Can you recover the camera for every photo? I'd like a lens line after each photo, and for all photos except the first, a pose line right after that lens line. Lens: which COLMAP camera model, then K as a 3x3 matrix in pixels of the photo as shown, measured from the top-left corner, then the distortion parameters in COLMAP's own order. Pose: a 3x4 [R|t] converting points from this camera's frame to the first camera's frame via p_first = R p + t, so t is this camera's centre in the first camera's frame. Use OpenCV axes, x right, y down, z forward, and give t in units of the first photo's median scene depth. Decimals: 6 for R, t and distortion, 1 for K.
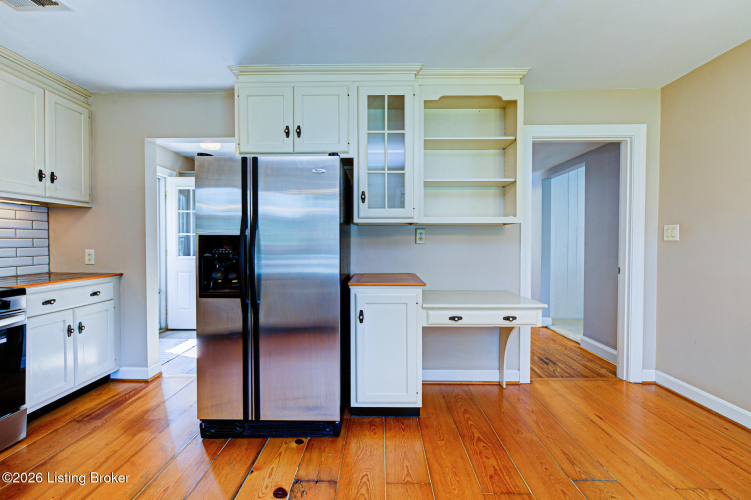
lens RADIAL K [[317.1, 0, 374.6], [0, 317.1, 250.0], [0, 0, 1]] dist [-0.002286, -0.000134]
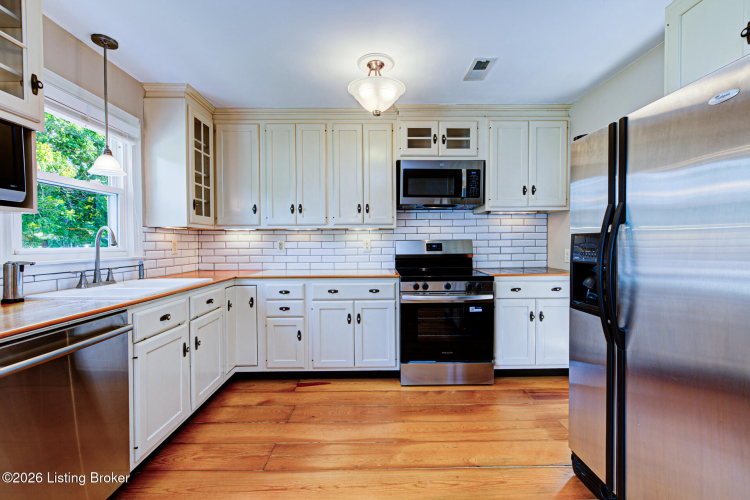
lens RADIAL K [[330.3, 0, 374.2], [0, 330.3, 249.5], [0, 0, 1]] dist [-0.001237, -0.000161]
pose [[0.031347, 0.016350, -0.999375, 0.265641], [-0.014044, 0.999775, 0.015916, -0.010199], [0.999410, 0.013536, 0.031570, 0.363040]]
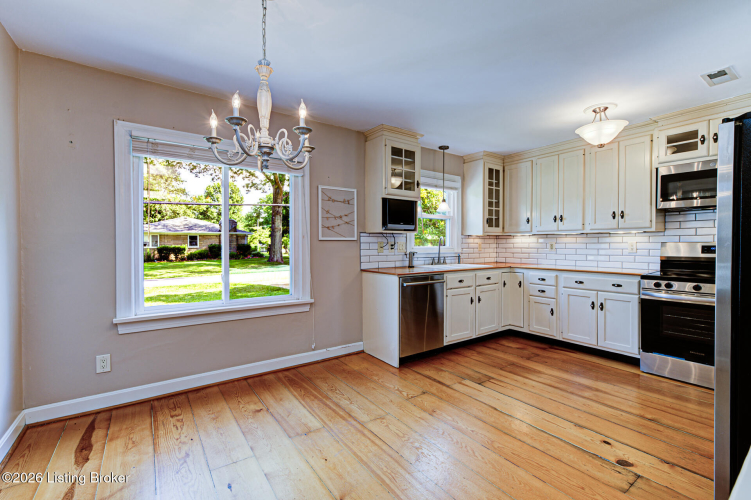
lens RADIAL K [[330.7, 0, 374.8], [0, 330.7, 248.4], [0, 0, 1]] dist [-0.001237, -0.000161]
pose [[-0.802694, 0.006750, -0.596353, 0.761647], [-0.012170, 0.999542, 0.027694, -0.026634], [0.596267, 0.029488, -0.802244, 0.926953]]
